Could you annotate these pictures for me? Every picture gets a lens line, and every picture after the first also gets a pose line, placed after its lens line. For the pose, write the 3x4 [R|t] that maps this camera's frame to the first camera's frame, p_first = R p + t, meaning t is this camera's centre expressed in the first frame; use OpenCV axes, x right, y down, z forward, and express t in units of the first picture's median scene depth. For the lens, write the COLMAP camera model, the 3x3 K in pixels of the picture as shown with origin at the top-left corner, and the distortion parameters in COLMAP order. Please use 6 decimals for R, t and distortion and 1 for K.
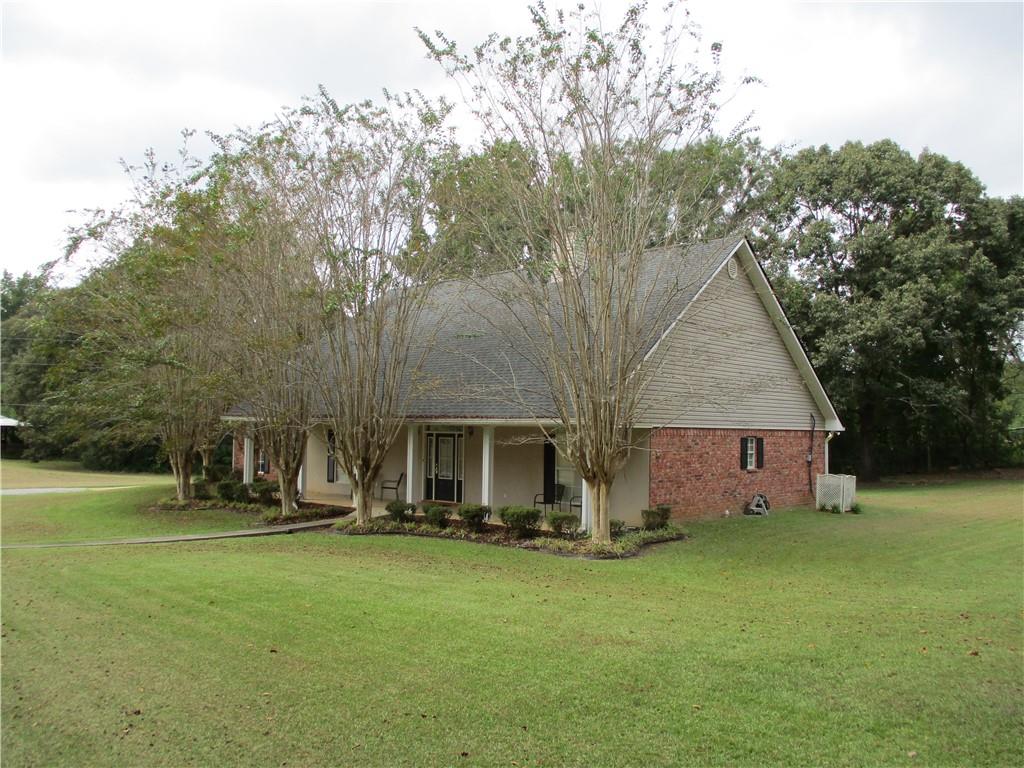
lens RADIAL K [[865.5, 0, 522.3], [0, 865.5, 365.5], [0, 0, 1]] dist [-0.007141, 0.007374]
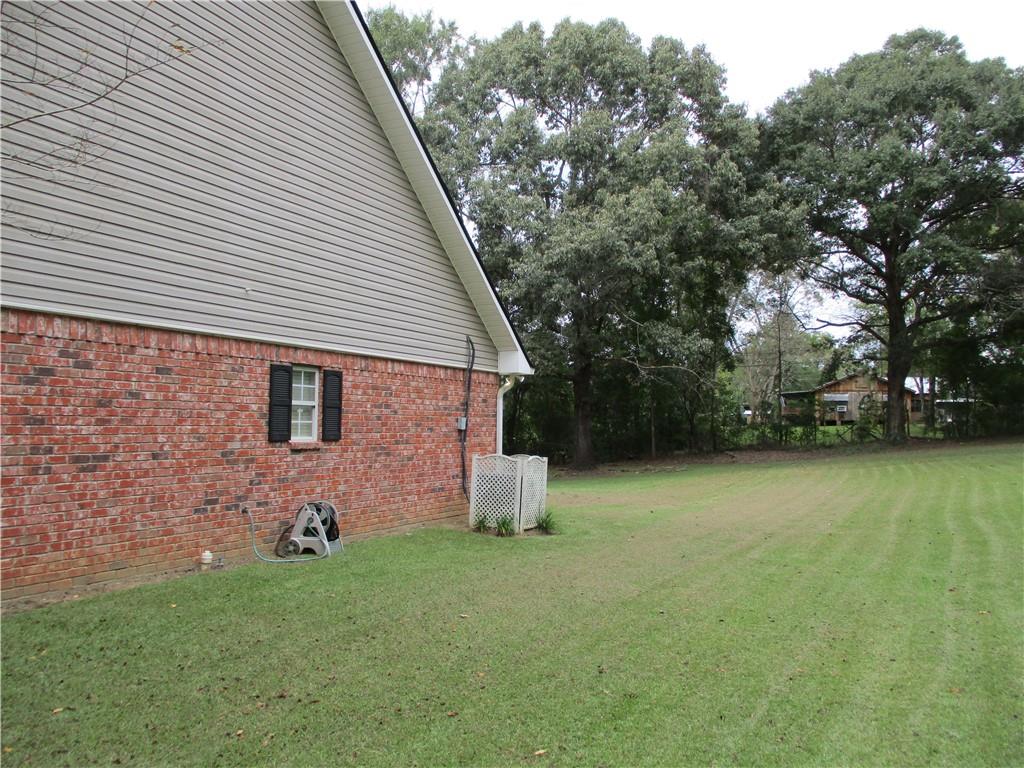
lens RADIAL K [[865.5, 0, 514.3], [0, 865.5, 385.3], [0, 0, 1]] dist [-0.007141, 0.007374]
pose [[0.957335, 0.004707, 0.288944, 0.241503], [-0.012723, 0.999584, 0.025869, 0.079962], [-0.288702, -0.028442, 0.956997, 0.573230]]
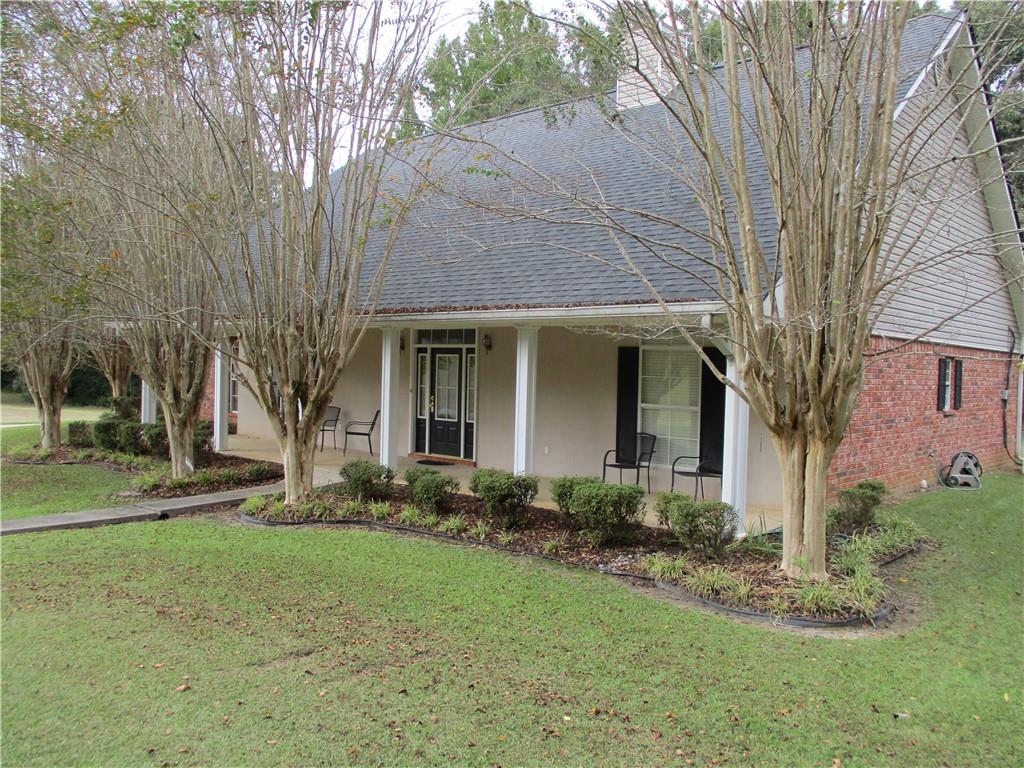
lens RADIAL K [[865.5, 0, 513.4], [0, 865.5, 385.7], [0, 0, 1]] dist [-0.007141, 0.007374]
pose [[0.999928, 0.011044, -0.004704, -0.038396], [-0.010554, 0.995539, 0.093763, 0.048405], [0.005719, -0.093706, 0.995583, 0.394851]]
